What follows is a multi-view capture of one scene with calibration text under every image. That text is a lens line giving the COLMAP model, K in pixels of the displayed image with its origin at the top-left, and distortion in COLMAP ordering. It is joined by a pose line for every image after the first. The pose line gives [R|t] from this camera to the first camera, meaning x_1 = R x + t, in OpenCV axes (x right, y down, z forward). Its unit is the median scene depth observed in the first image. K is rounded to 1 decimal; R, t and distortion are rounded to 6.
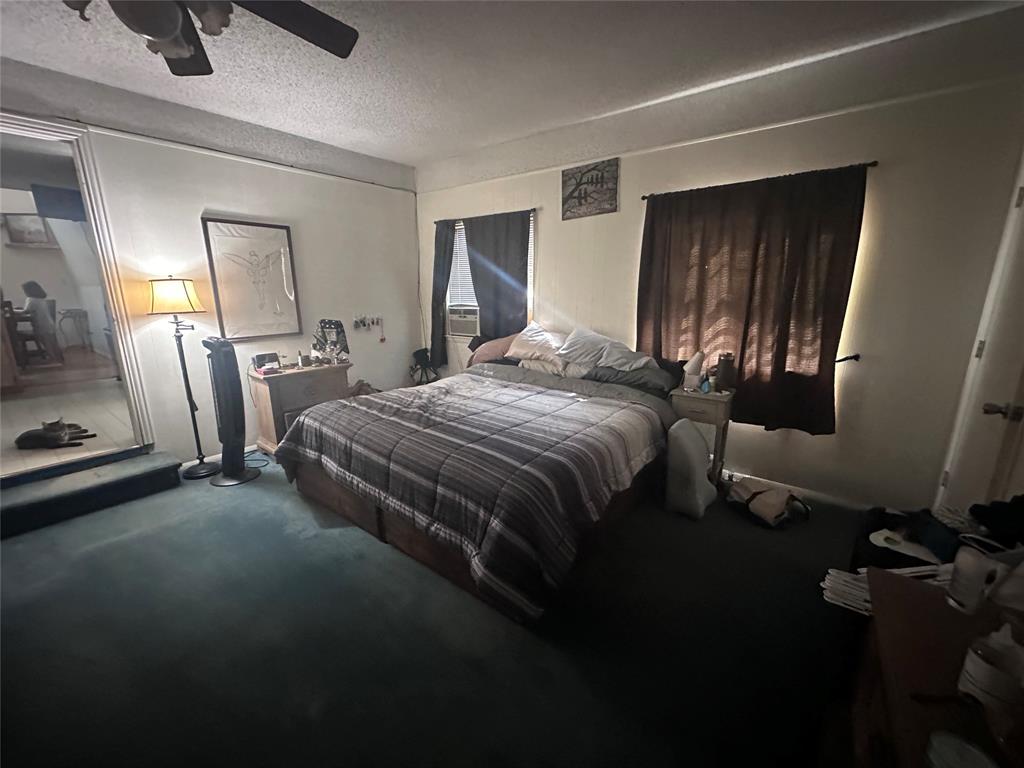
lens RADIAL K [[412.1, 0, 514.9], [0, 412.1, 383.7], [0, 0, 1]] dist [0.002367, 0.000256]
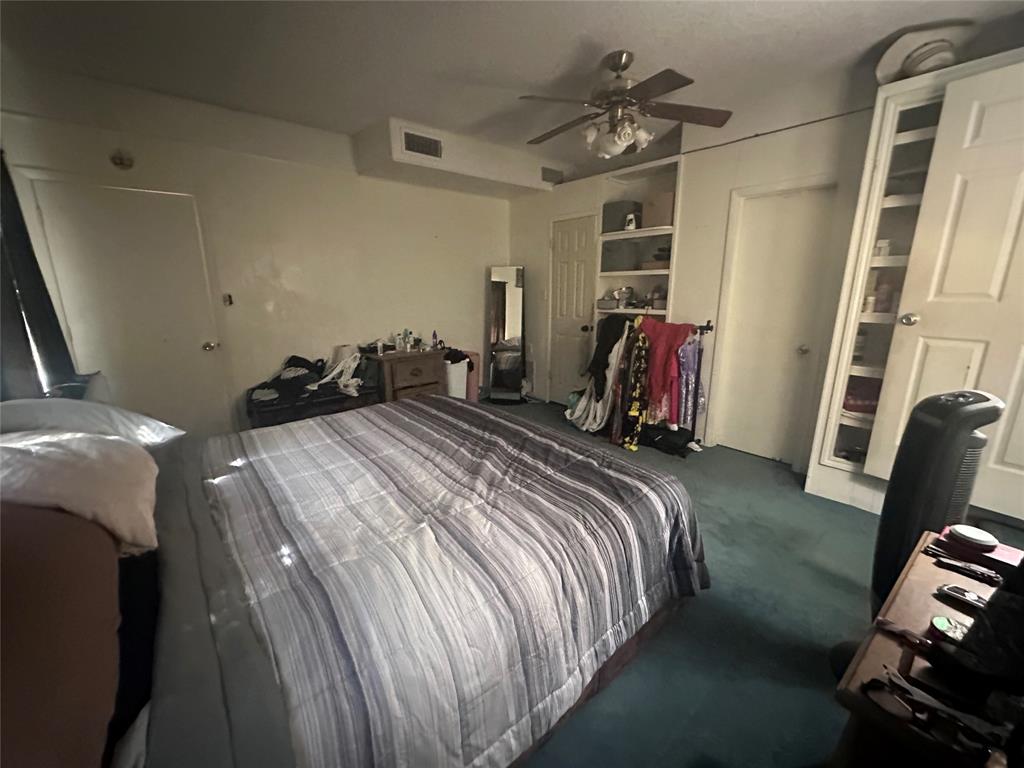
lens RADIAL K [[412.1, 0, 511.5], [0, 412.1, 383.5], [0, 0, 1]] dist [0.002367, 0.000256]
pose [[-0.983554, -0.034009, 0.177385, -0.369769], [0.049061, 0.894879, 0.443604, -0.346633], [-0.173825, 0.445012, -0.878493, 1.523614]]
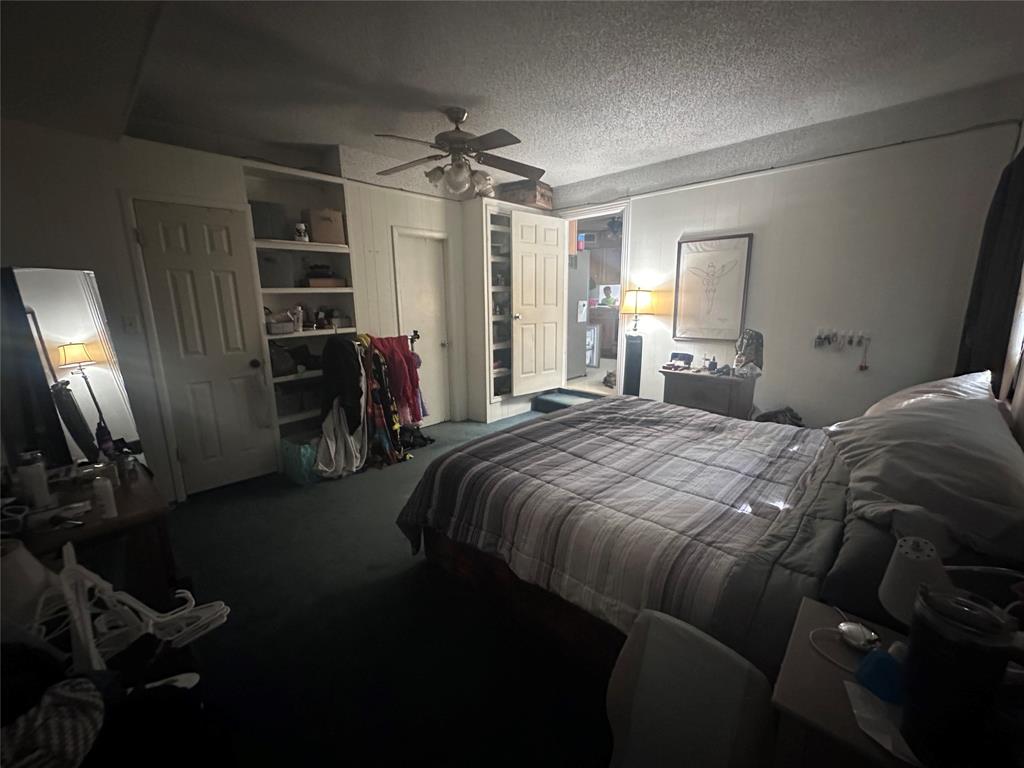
lens RADIAL K [[412.1, 0, 514.7], [0, 412.1, 386.6], [0, 0, 1]] dist [0.002367, 0.000256]
pose [[-0.088214, 0.216410, -0.972309, 0.719165], [-0.216880, 0.948524, 0.230792, -0.181945], [0.972204, 0.231233, -0.036738, 0.749083]]
